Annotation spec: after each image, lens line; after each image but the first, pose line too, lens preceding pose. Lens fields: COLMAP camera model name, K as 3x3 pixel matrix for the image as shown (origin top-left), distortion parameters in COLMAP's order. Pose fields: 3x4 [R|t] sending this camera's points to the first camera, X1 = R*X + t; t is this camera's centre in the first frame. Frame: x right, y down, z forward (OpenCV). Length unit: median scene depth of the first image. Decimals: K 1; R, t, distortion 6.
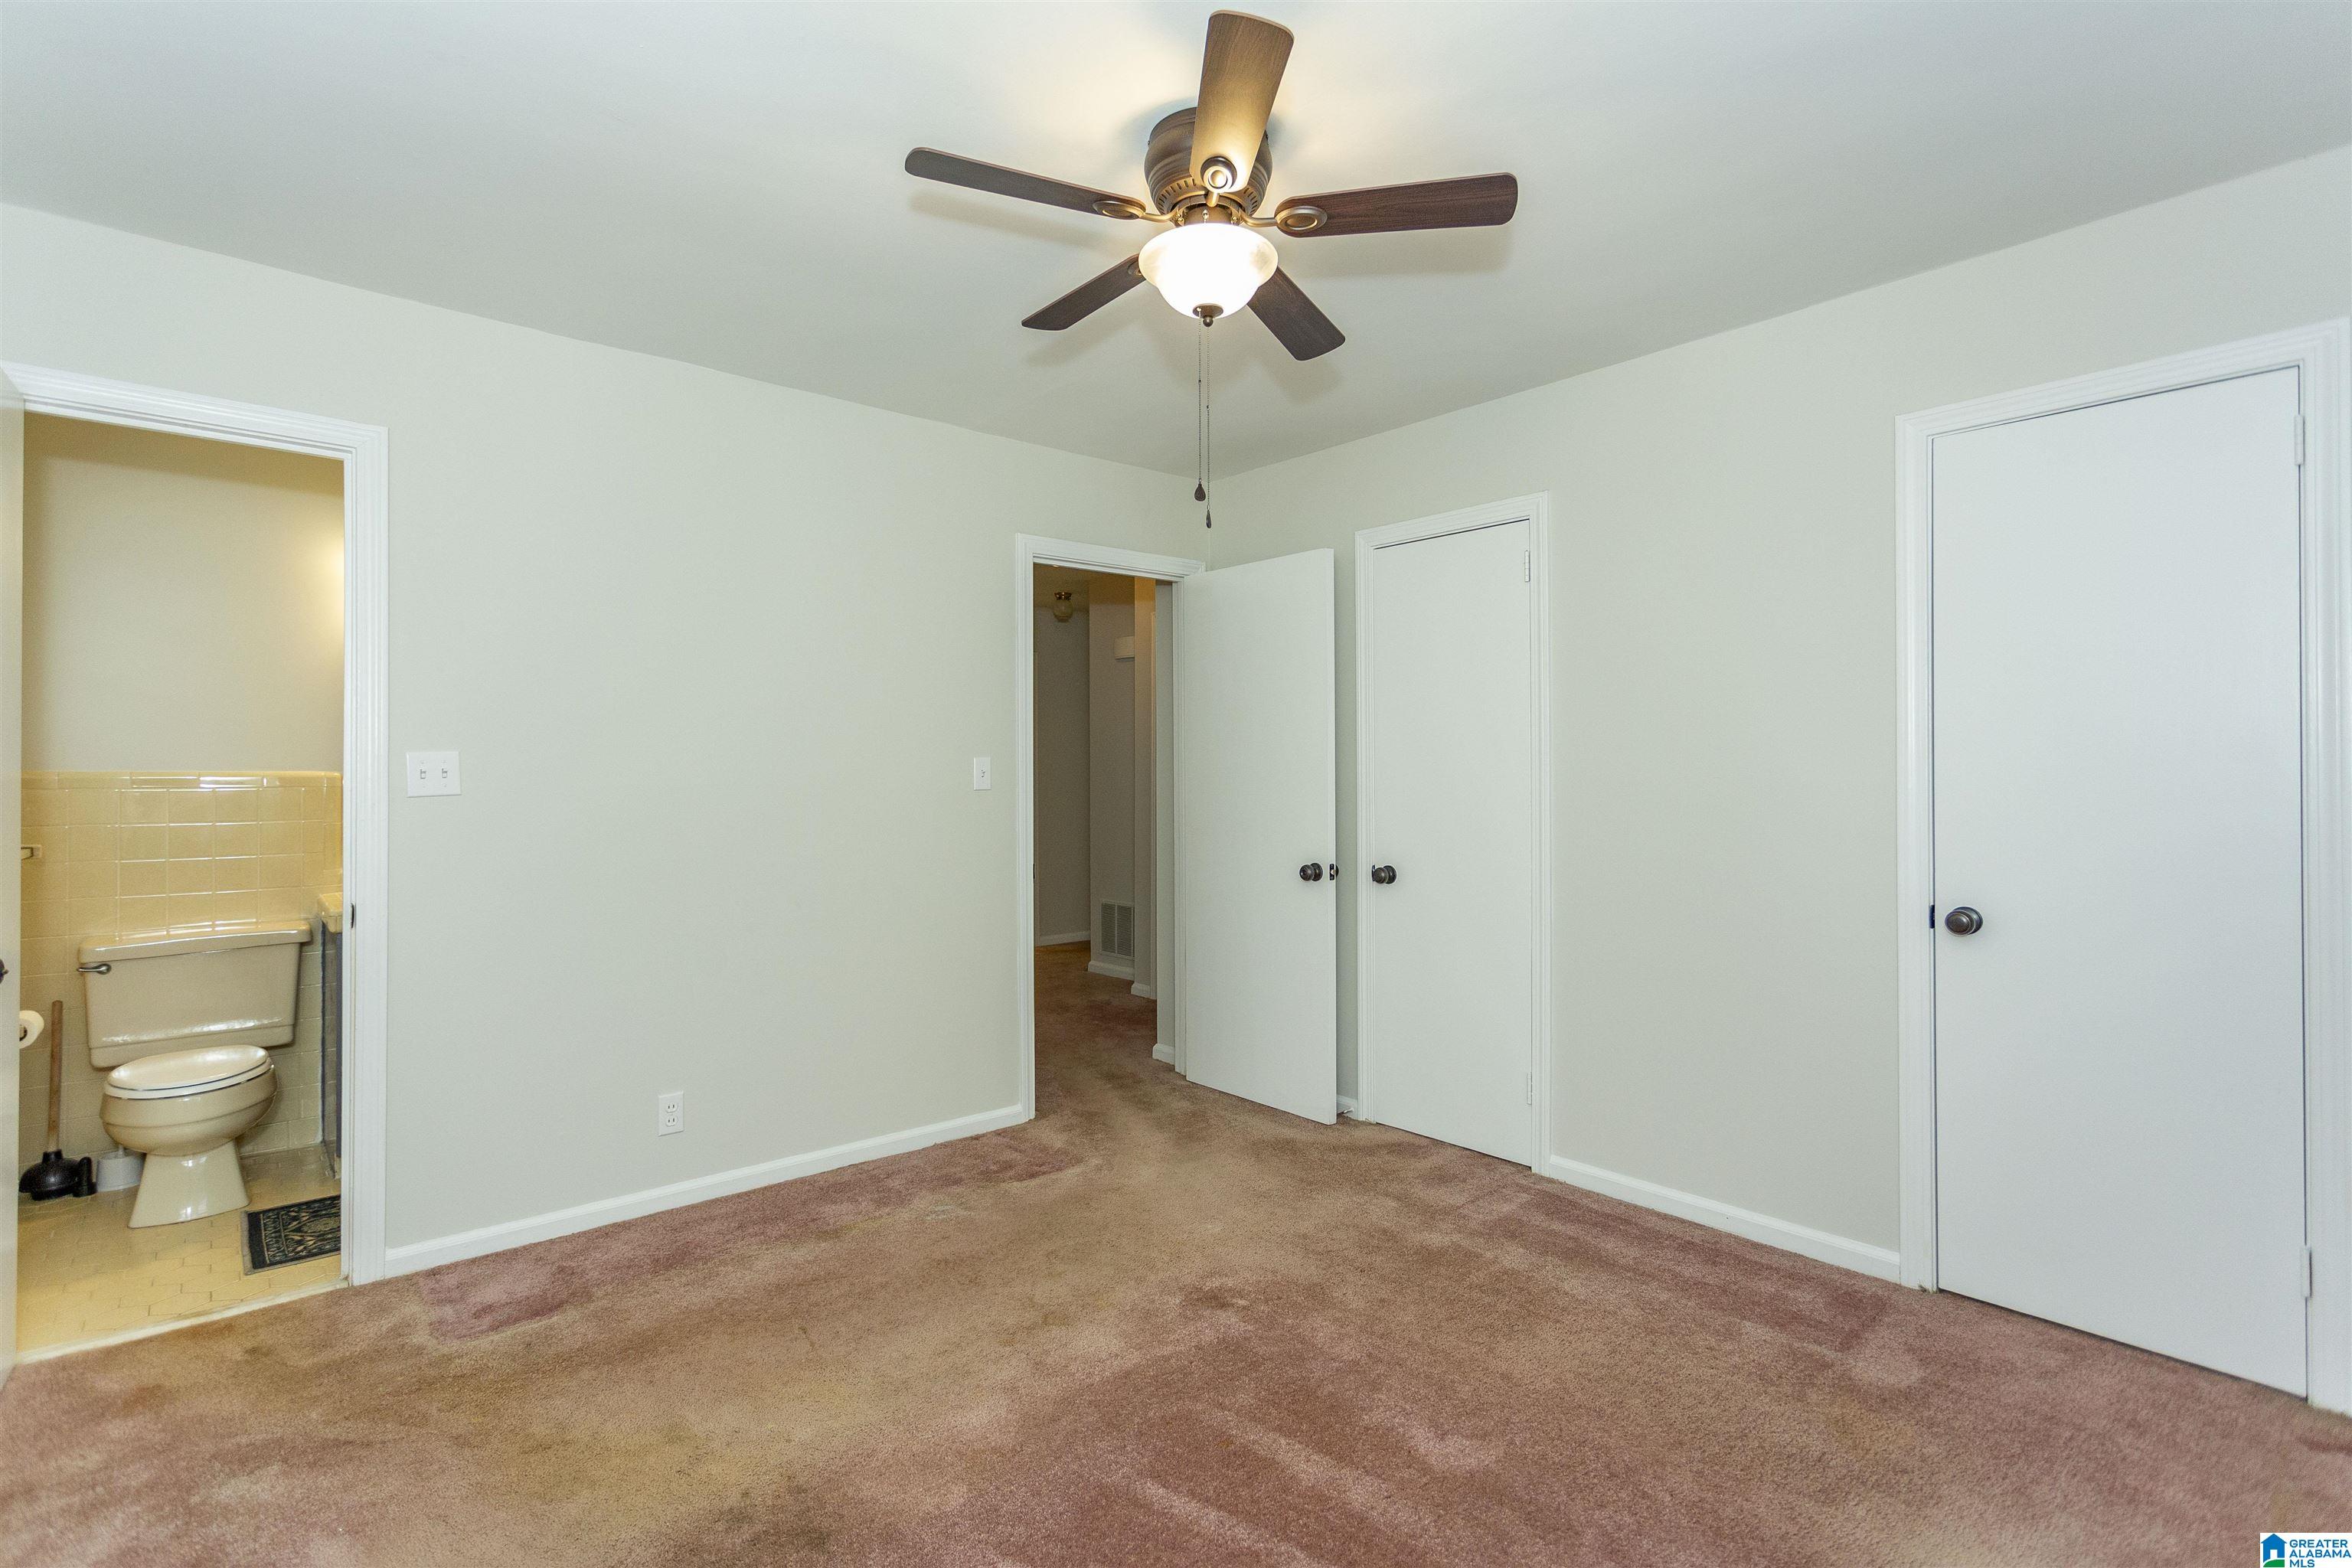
lens RADIAL K [[1105.3, 0, 1164.1], [0, 1105.3, 773.6], [0, 0, 1]] dist [0.003896, 0.000727]
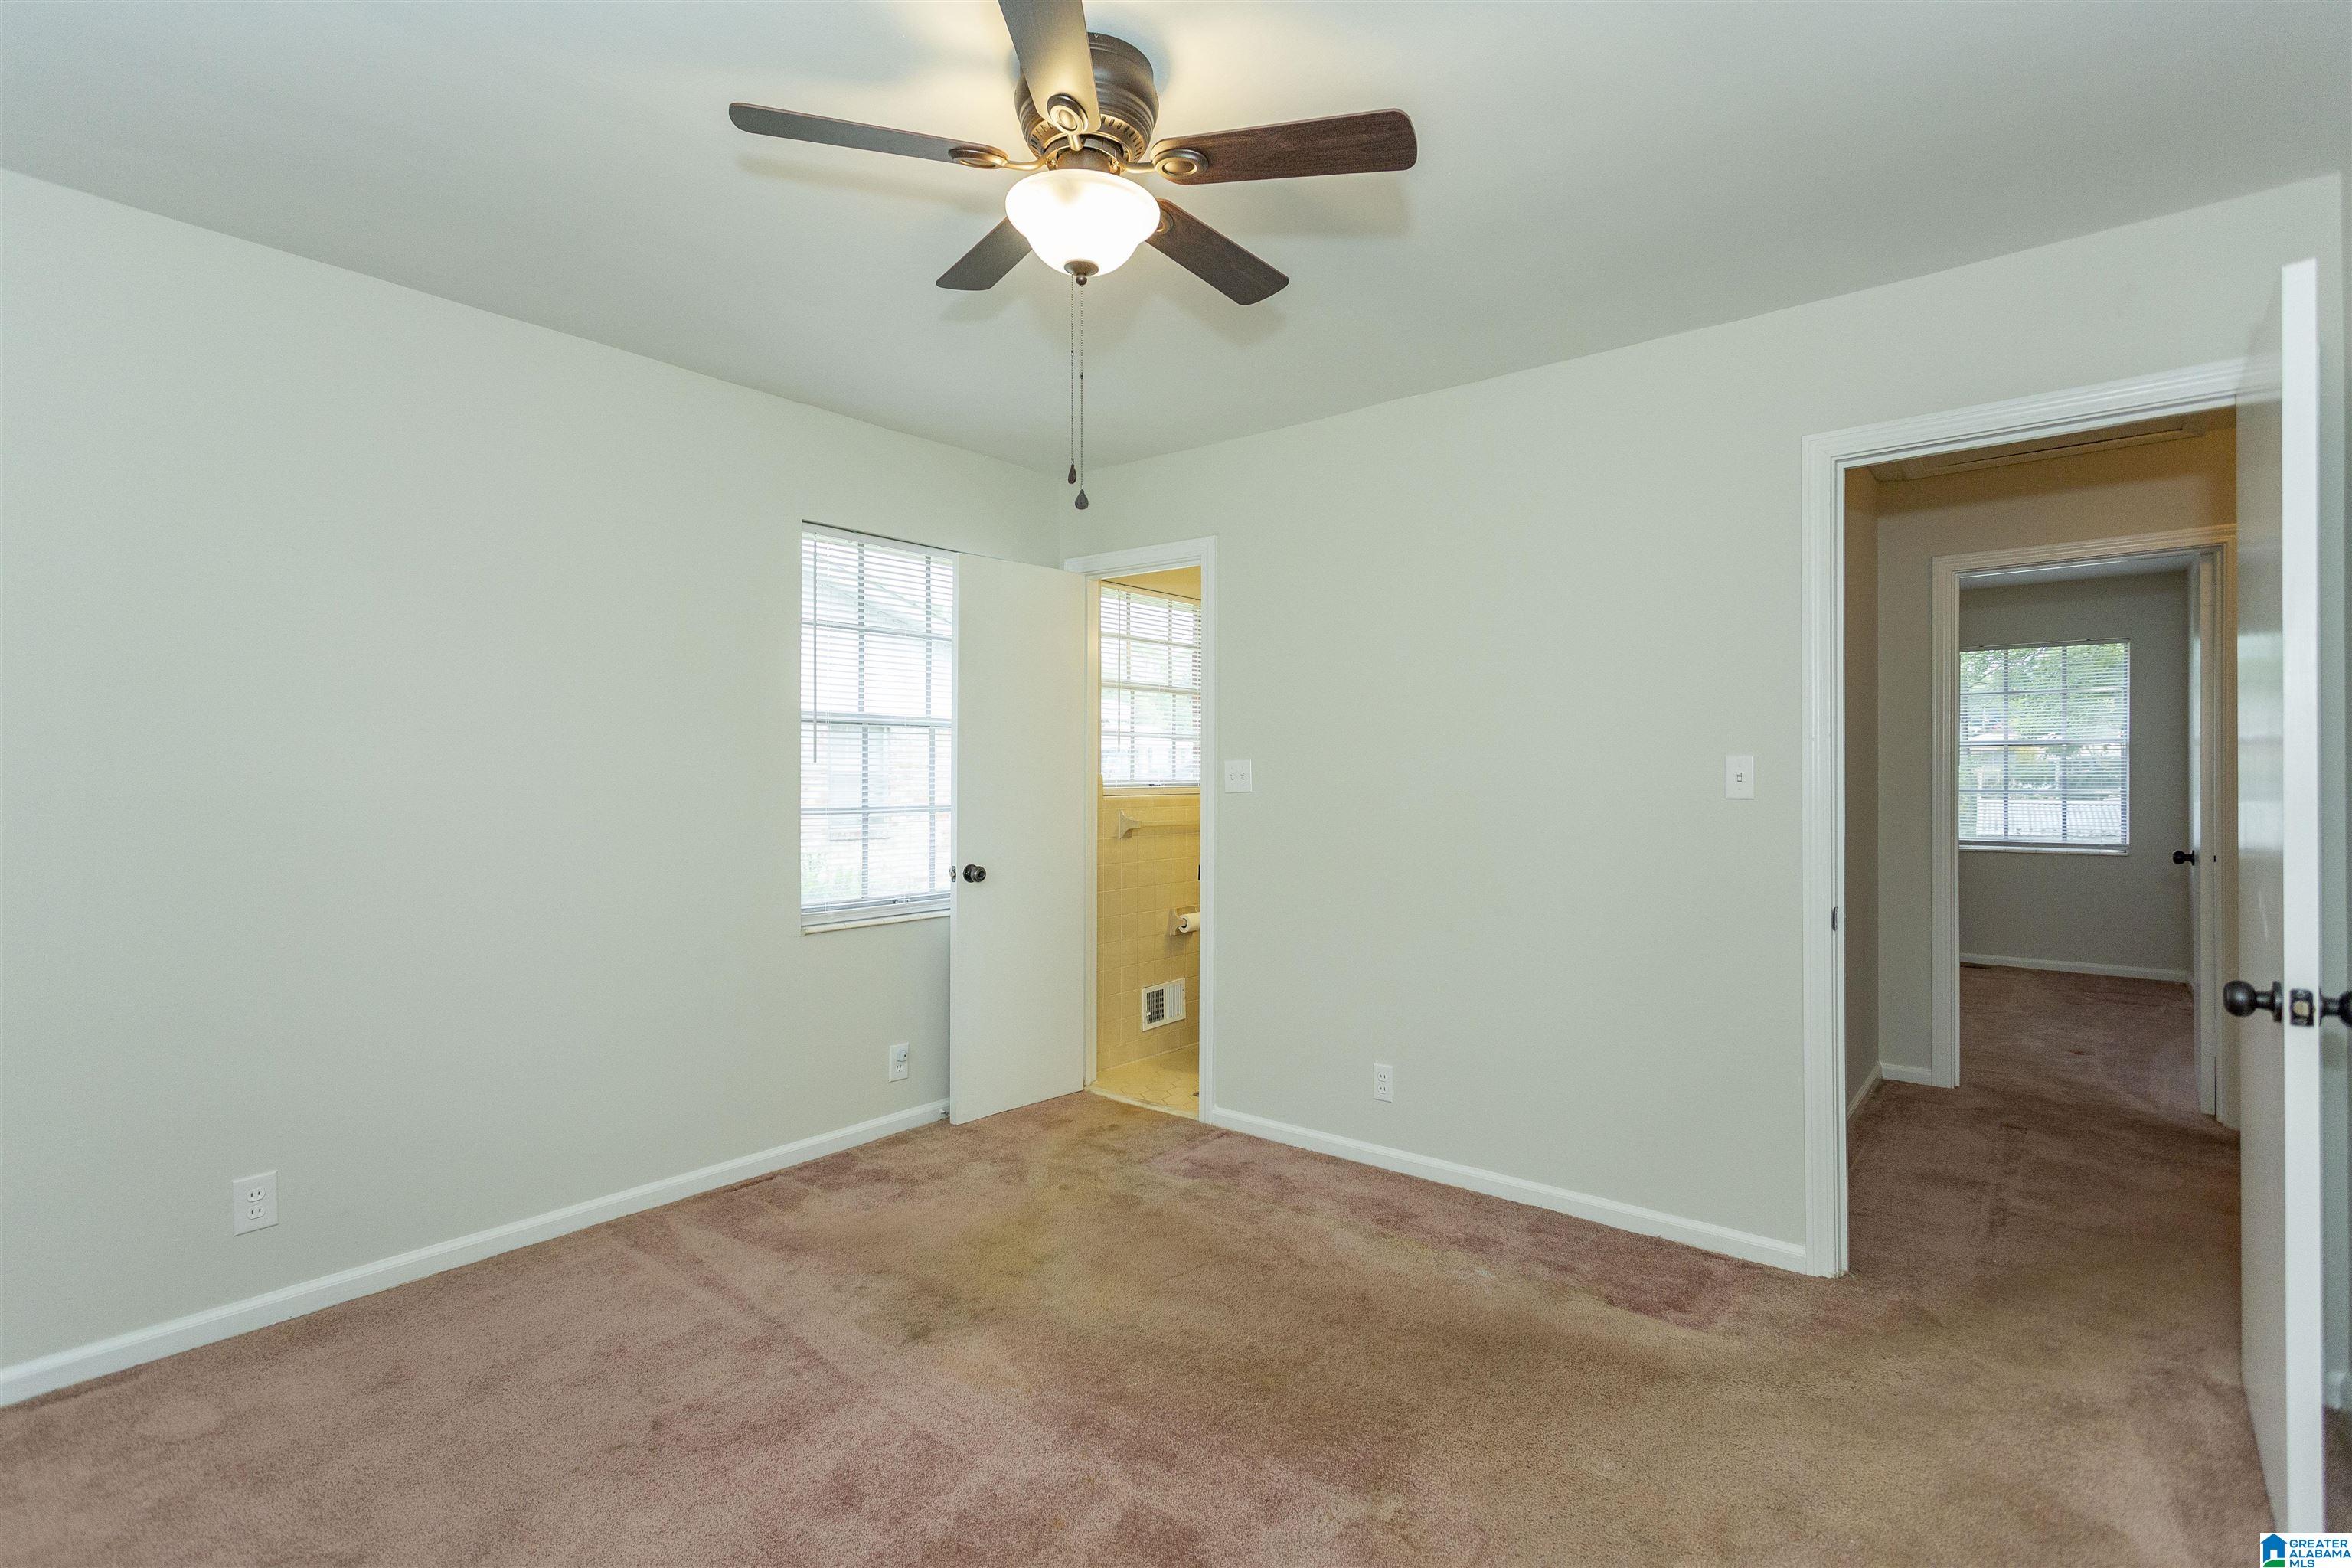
lens RADIAL K [[1105.3, 0, 1164.1], [0, 1105.3, 773.6], [0, 0, 1]] dist [0.003896, 0.000727]
pose [[0.174991, 0.000547, -0.984570, 0.533469], [0.001647, 0.999998, 0.000848, -0.003877], [0.984569, -0.001770, 0.174990, 0.515438]]
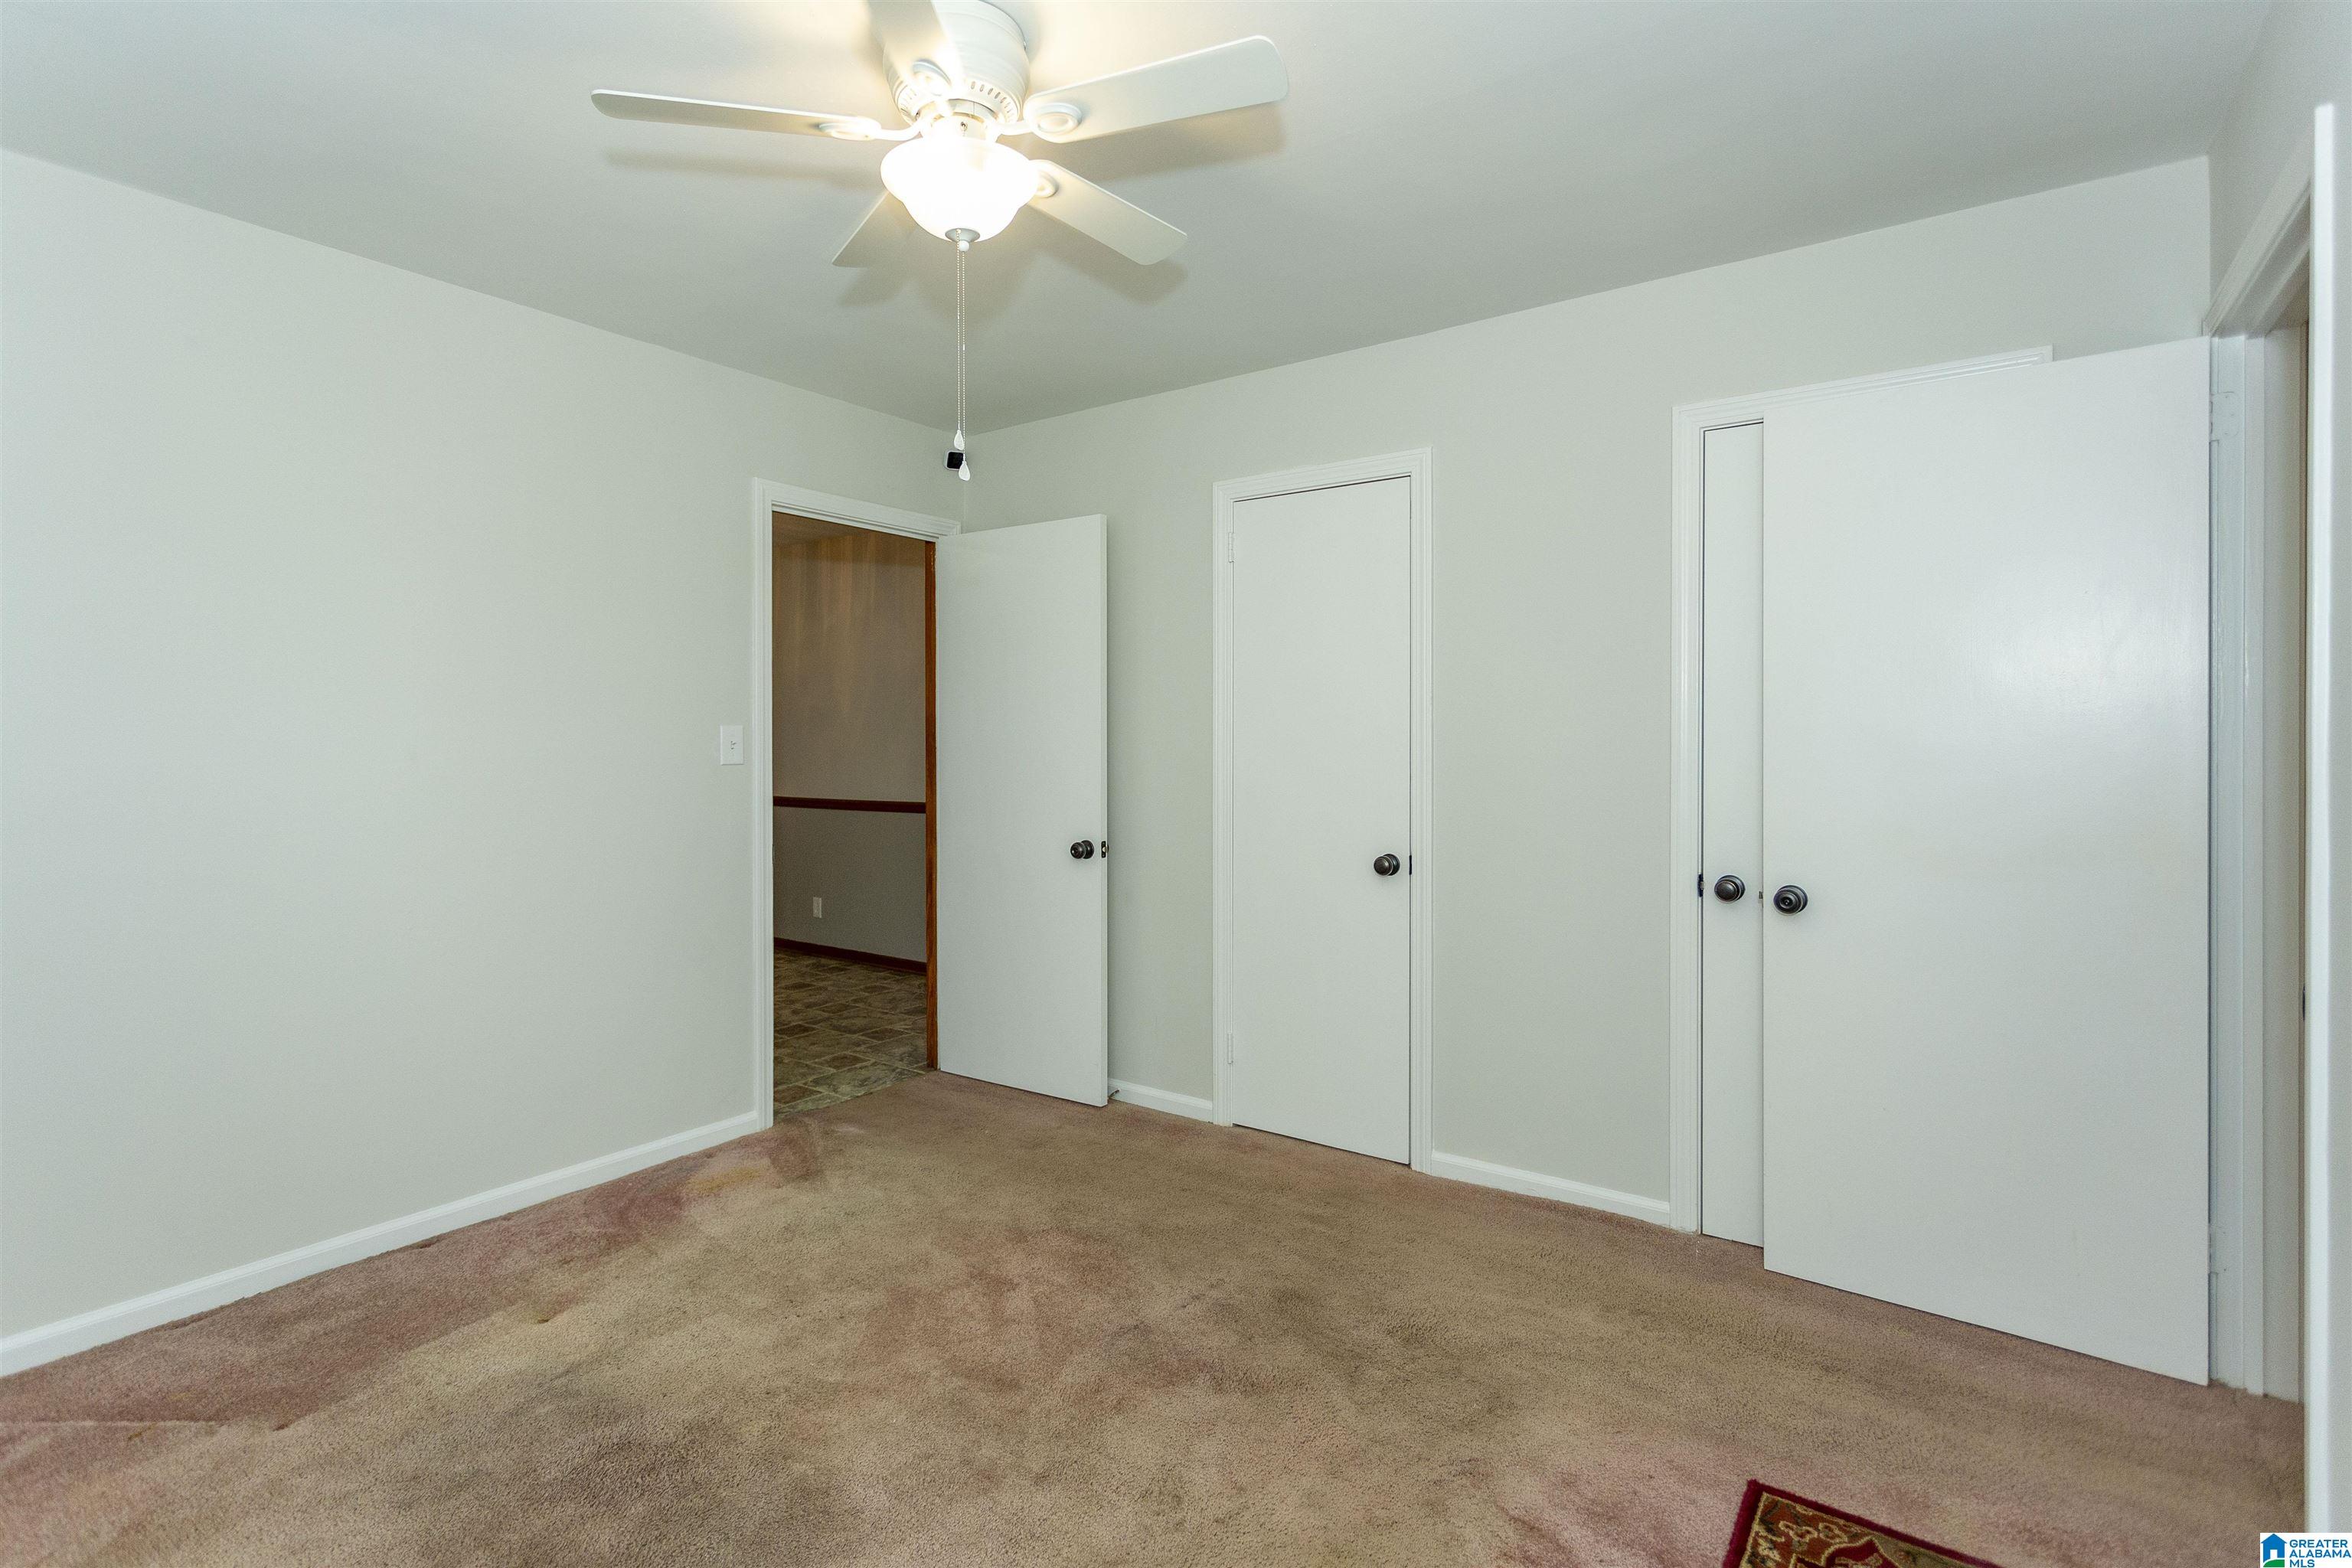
lens RADIAL K [[1115.3, 0, 1169.3], [0, 1115.3, 779.9], [0, 0, 1]] dist [0.044120, 0.000236]
pose [[0.970783, -0.000545, 0.239959, -0.030107], [-0.006139, 0.999614, 0.027105, 0.001074], [-0.239881, -0.027787, 0.970404, 0.037373]]
